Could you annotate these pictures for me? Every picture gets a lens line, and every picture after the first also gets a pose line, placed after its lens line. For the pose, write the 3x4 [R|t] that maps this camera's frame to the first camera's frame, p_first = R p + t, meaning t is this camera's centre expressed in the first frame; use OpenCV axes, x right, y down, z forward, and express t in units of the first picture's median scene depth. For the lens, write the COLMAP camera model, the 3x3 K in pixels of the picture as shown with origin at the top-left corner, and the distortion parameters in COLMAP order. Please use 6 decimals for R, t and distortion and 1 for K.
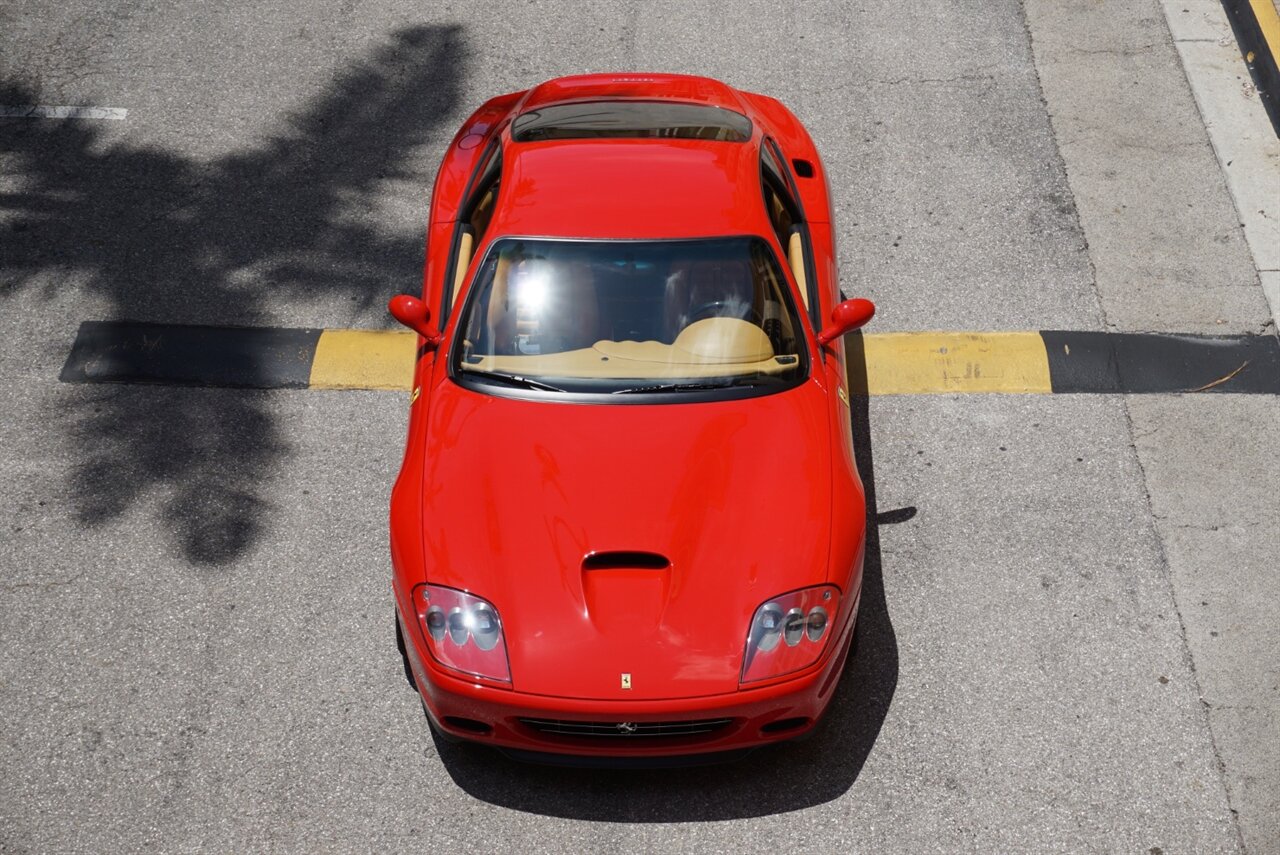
lens RADIAL K [[2600.5, 0, 636.4], [0, 2600.5, 431.5], [0, 0, 1]] dist [0.008217, 0.334426]
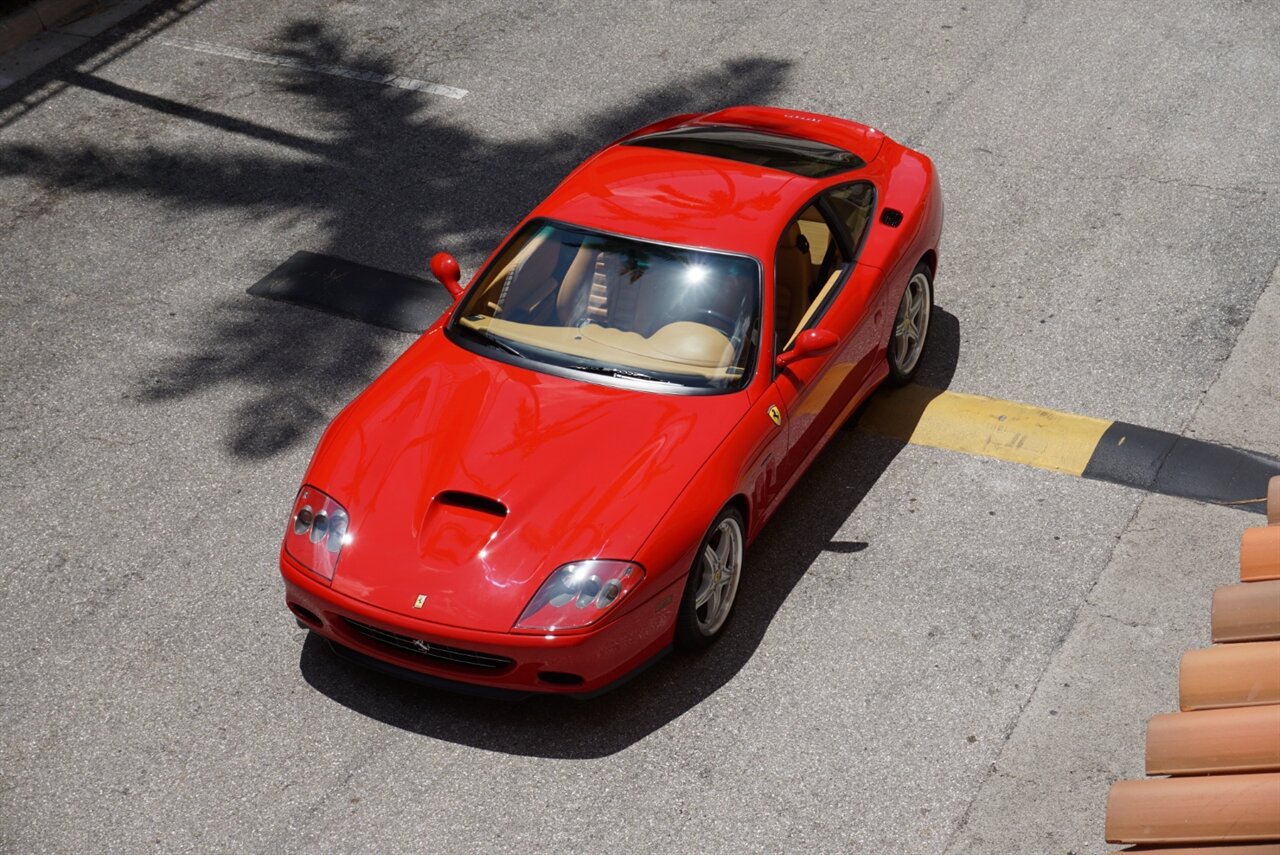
lens RADIAL K [[2600.5, 0, 636.4], [0, 2600.5, 431.5], [0, 0, 1]] dist [0.008217, 0.334426]
pose [[0.914015, 0.196711, -0.354798, 0.404164], [-0.210921, 0.977502, -0.001408, 0.006740], [0.346539, 0.076121, 0.934942, -0.005970]]
